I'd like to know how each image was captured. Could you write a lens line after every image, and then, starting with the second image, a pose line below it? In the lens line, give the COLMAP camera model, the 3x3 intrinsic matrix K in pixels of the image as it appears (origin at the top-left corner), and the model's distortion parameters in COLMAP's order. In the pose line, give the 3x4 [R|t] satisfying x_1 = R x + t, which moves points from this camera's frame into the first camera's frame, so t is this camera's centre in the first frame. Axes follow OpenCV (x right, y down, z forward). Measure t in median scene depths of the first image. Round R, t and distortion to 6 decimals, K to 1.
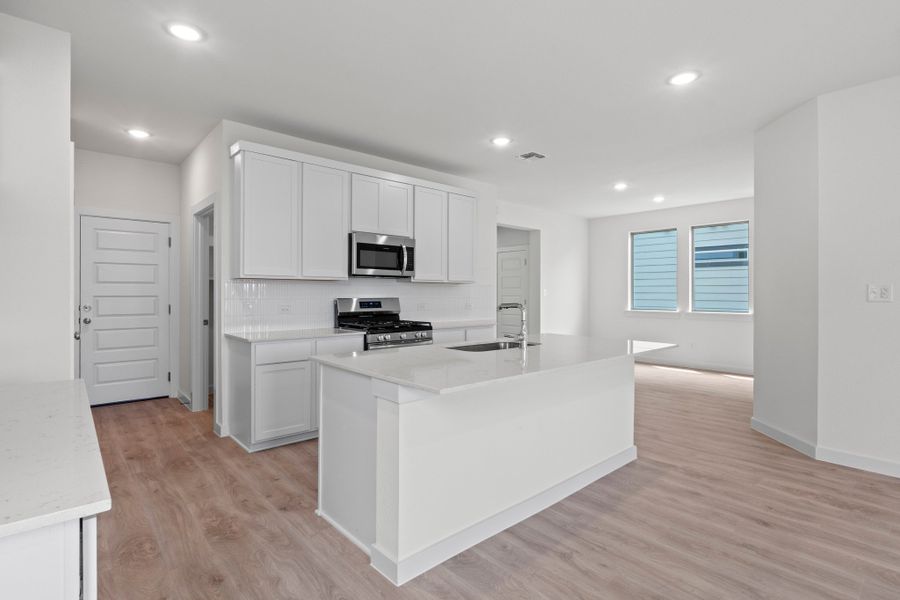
lens RADIAL K [[434.7, 0, 447.3], [0, 434.7, 291.1], [0, 0, 1]] dist [-0.003173, -0.000057]
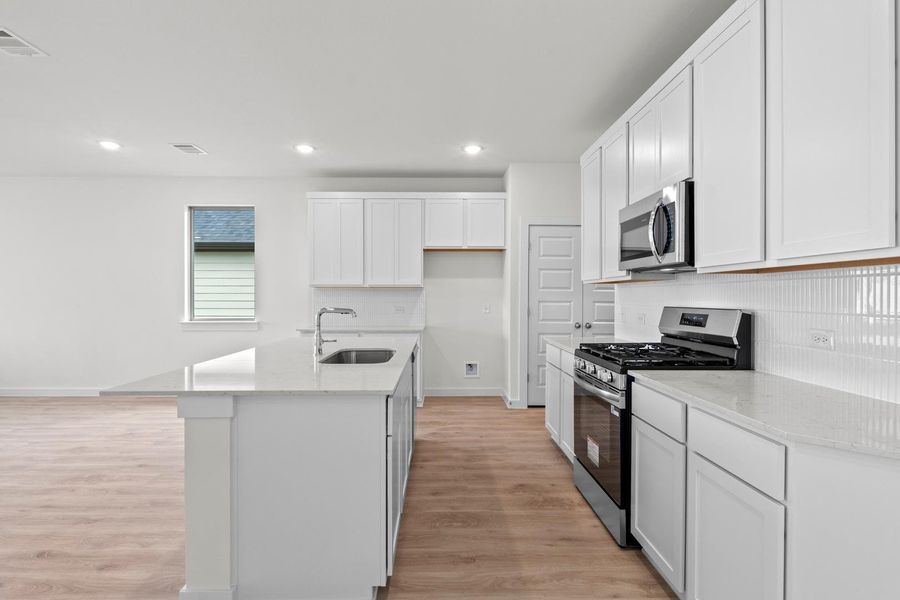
lens RADIAL K [[448.4, 0, 447.3], [0, 448.4, 297.6], [0, 0, 1]] dist [-0.002349, 0.000722]
pose [[-0.653090, -0.001175, -0.757280, 0.495271], [-0.000677, 0.999999, -0.000968, 0.004005], [0.757280, -0.000120, -0.653090, 1.250255]]
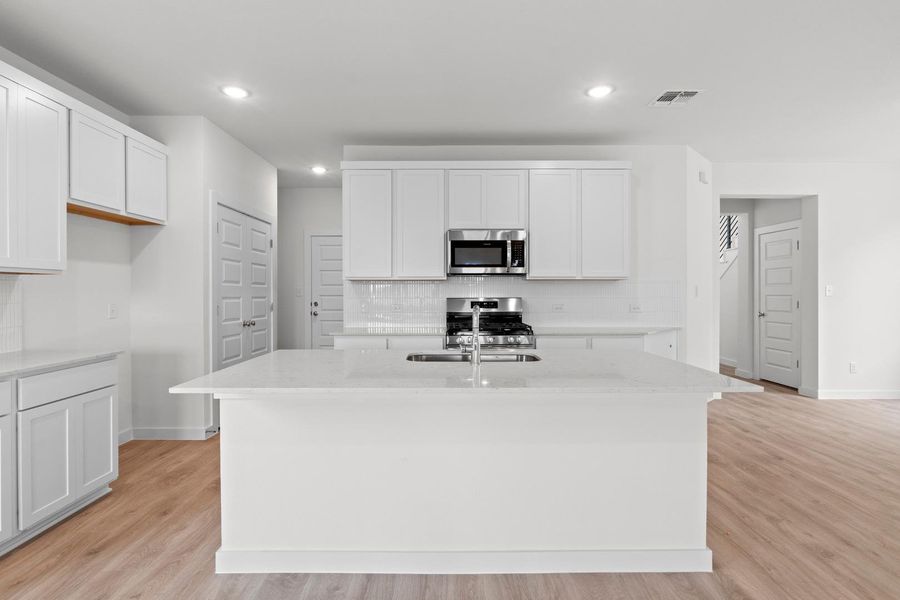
lens RADIAL K [[448.5, 0, 450.8], [0, 448.5, 287.8], [0, 0, 1]] dist [-0.000362, -0.001081]
pose [[0.752209, -0.010570, -0.658840, 0.449826], [0.005865, 0.999939, -0.009346, 0.003270], [0.658898, 0.003166, 0.752225, 0.244909]]
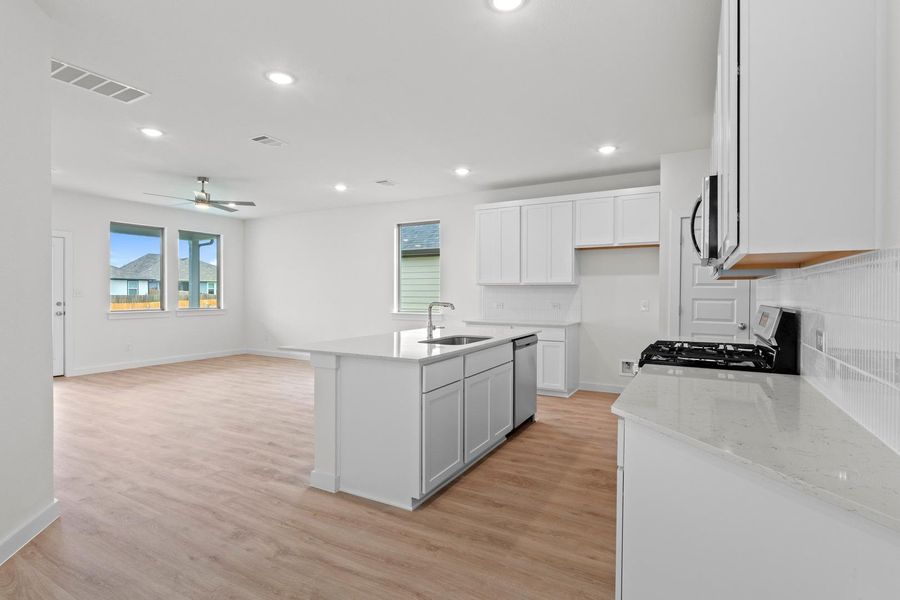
lens RADIAL K [[448.4, 0, 447.3], [0, 448.4, 297.6], [0, 0, 1]] dist [-0.002349, 0.000722]
pose [[-0.945404, -0.002691, -0.325890, 0.368542], [-0.004727, 0.999974, 0.005457, 0.005820], [0.325867, 0.006699, -0.945392, 1.505998]]
